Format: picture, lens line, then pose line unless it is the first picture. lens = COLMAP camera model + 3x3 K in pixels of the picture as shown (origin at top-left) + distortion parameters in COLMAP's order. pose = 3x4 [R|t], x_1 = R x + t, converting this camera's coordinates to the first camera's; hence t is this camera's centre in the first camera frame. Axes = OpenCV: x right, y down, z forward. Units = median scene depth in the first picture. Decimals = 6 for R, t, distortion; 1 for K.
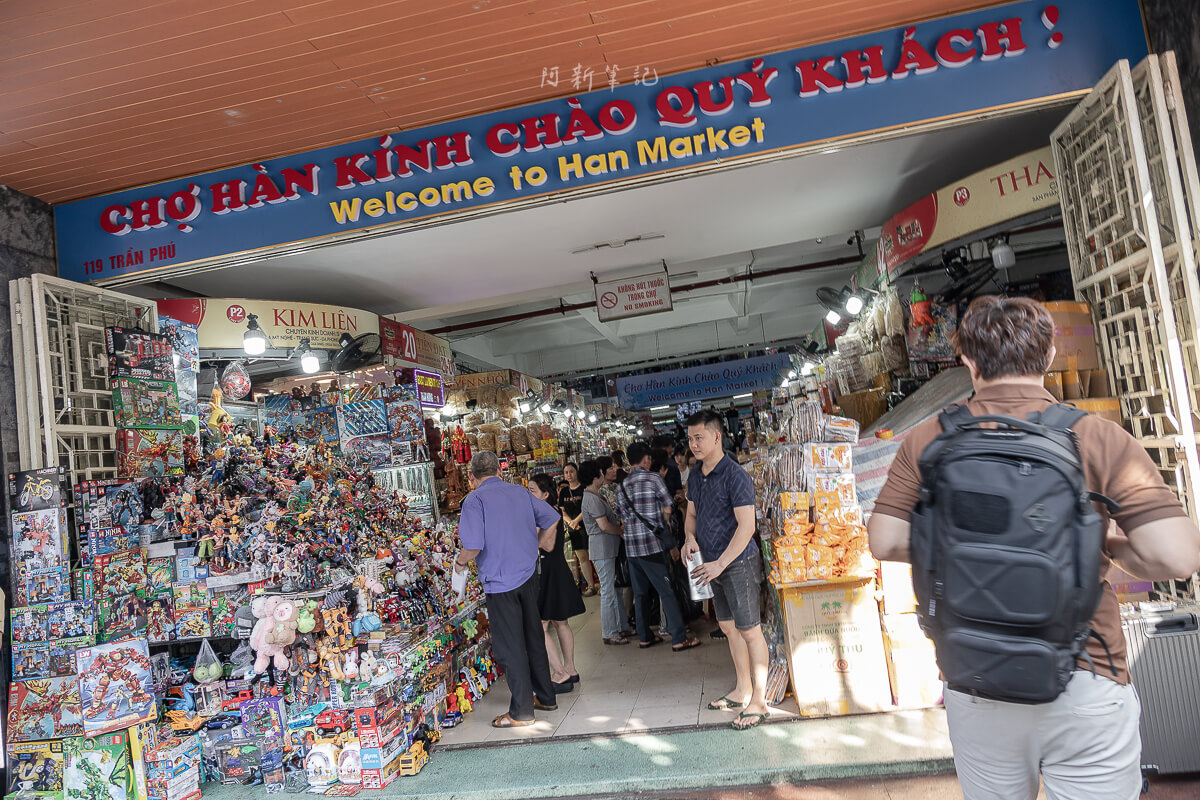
lens RADIAL K [[800.4, 0, 600.0], [0, 800.4, 400.0], [0, 0, 1]] dist [-0.008534, -0.004996]
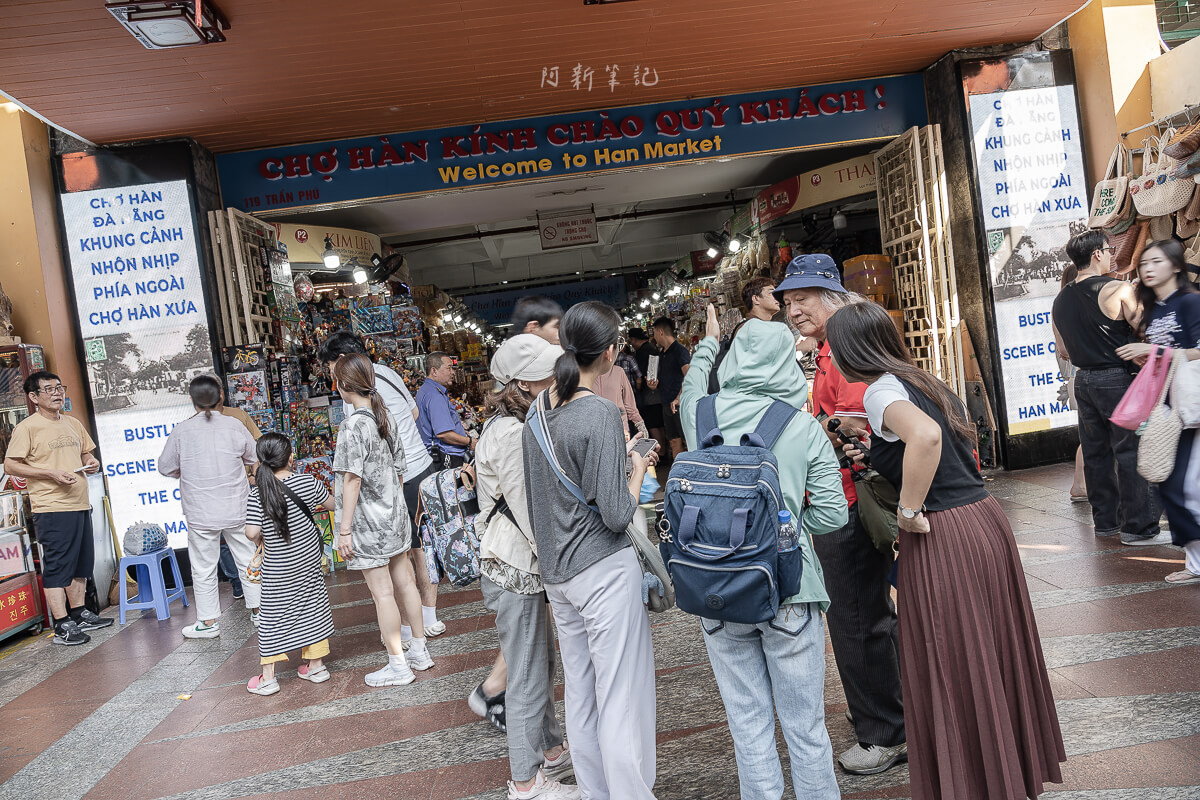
lens RADIAL K [[794.6, 0, 600.0], [0, 794.6, 400.0], [0, 0, 1]] dist [-0.025029, 0.001723]
pose [[0.973243, -0.005229, 0.229717, -0.400568], [-0.017582, 0.995116, 0.097138, 0.035392], [-0.229103, -0.098578, 0.968398, -0.560324]]
